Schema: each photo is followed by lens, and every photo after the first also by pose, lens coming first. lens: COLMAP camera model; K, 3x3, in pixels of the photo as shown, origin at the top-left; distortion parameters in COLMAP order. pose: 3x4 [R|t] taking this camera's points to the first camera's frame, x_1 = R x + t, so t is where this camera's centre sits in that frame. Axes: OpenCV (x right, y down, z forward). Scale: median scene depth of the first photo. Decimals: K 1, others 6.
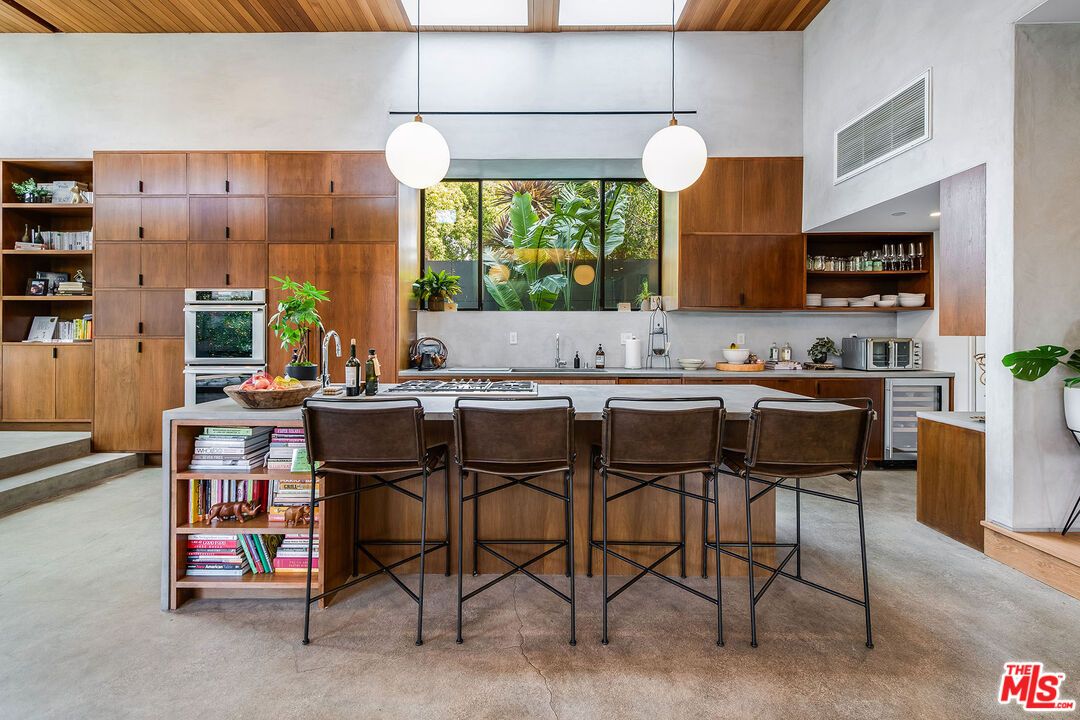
lens RADIAL K [[457.8, 0, 538.3], [0, 457.8, 333.9], [0, 0, 1]] dist [-0.000471, -0.000030]
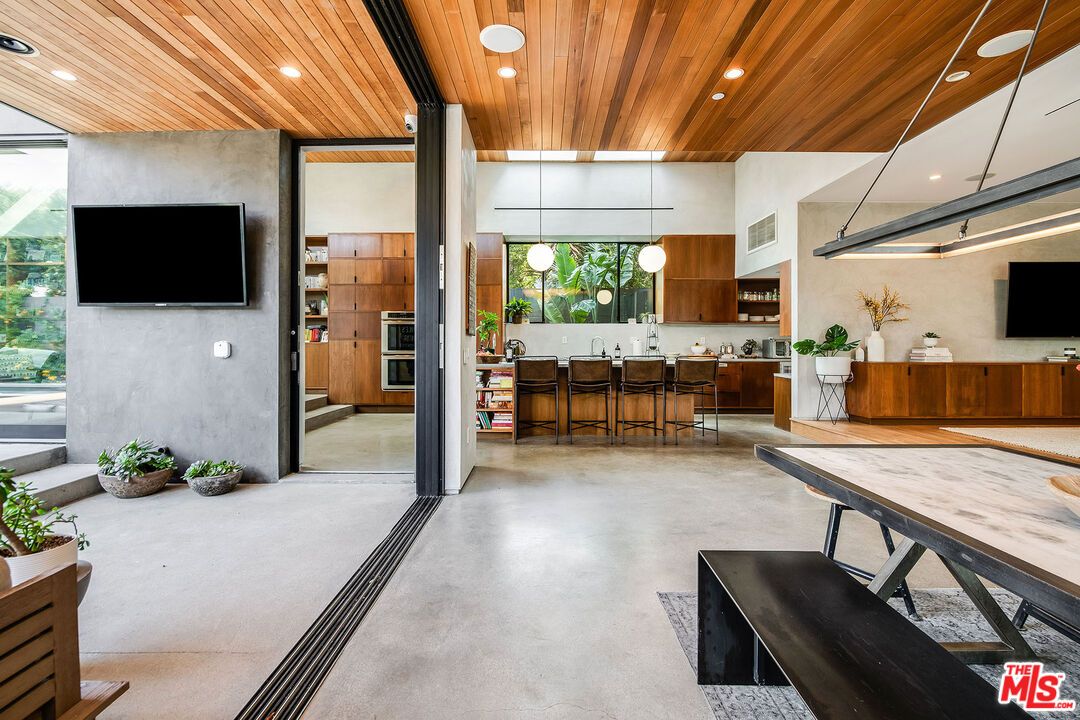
lens RADIAL K [[478.3, 0, 532.5], [0, 478.3, 334.8], [0, 0, 1]] dist [-0.004246, -0.000494]
pose [[0.999612, -0.000180, -0.027839, -0.135992], [-0.000388, 0.999792, -0.020406, 0.028167], [0.027837, 0.020409, 0.999404, -0.807073]]
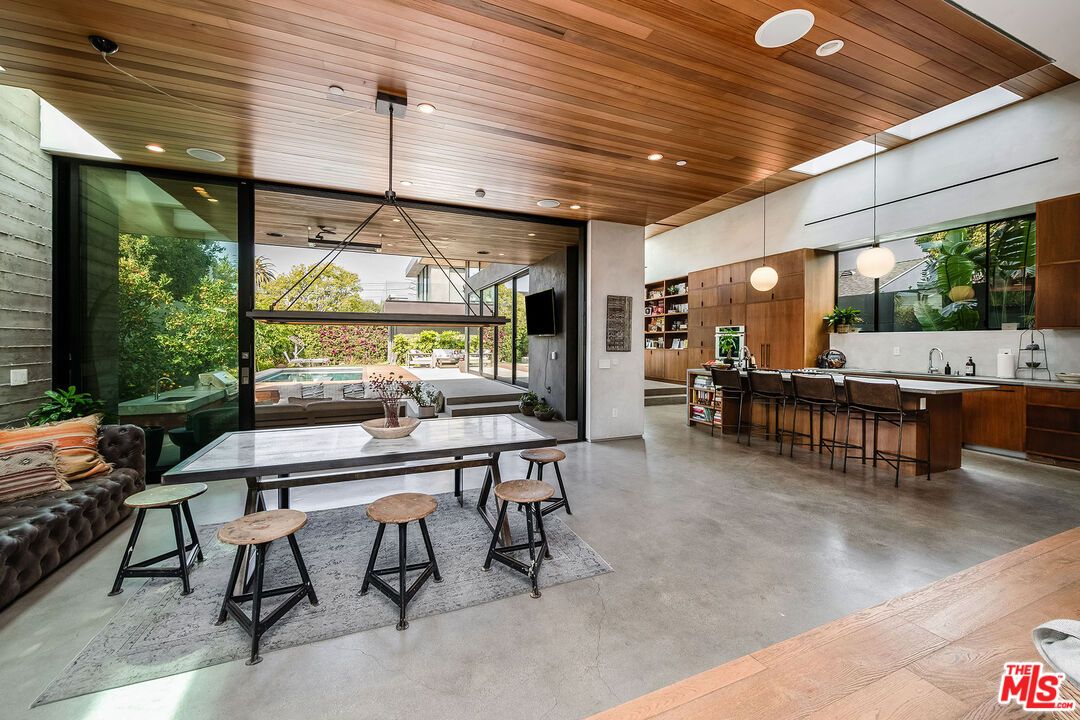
lens RADIAL K [[412.7, 0, 540.7], [0, 412.7, 332.1], [0, 0, 1]] dist [-0.001837, -0.000173]
pose [[0.374028, -0.021527, -0.927168, 0.817034], [-0.003330, 0.999693, -0.024554, -0.016964], [0.927412, 0.012271, 0.373841, -0.592292]]
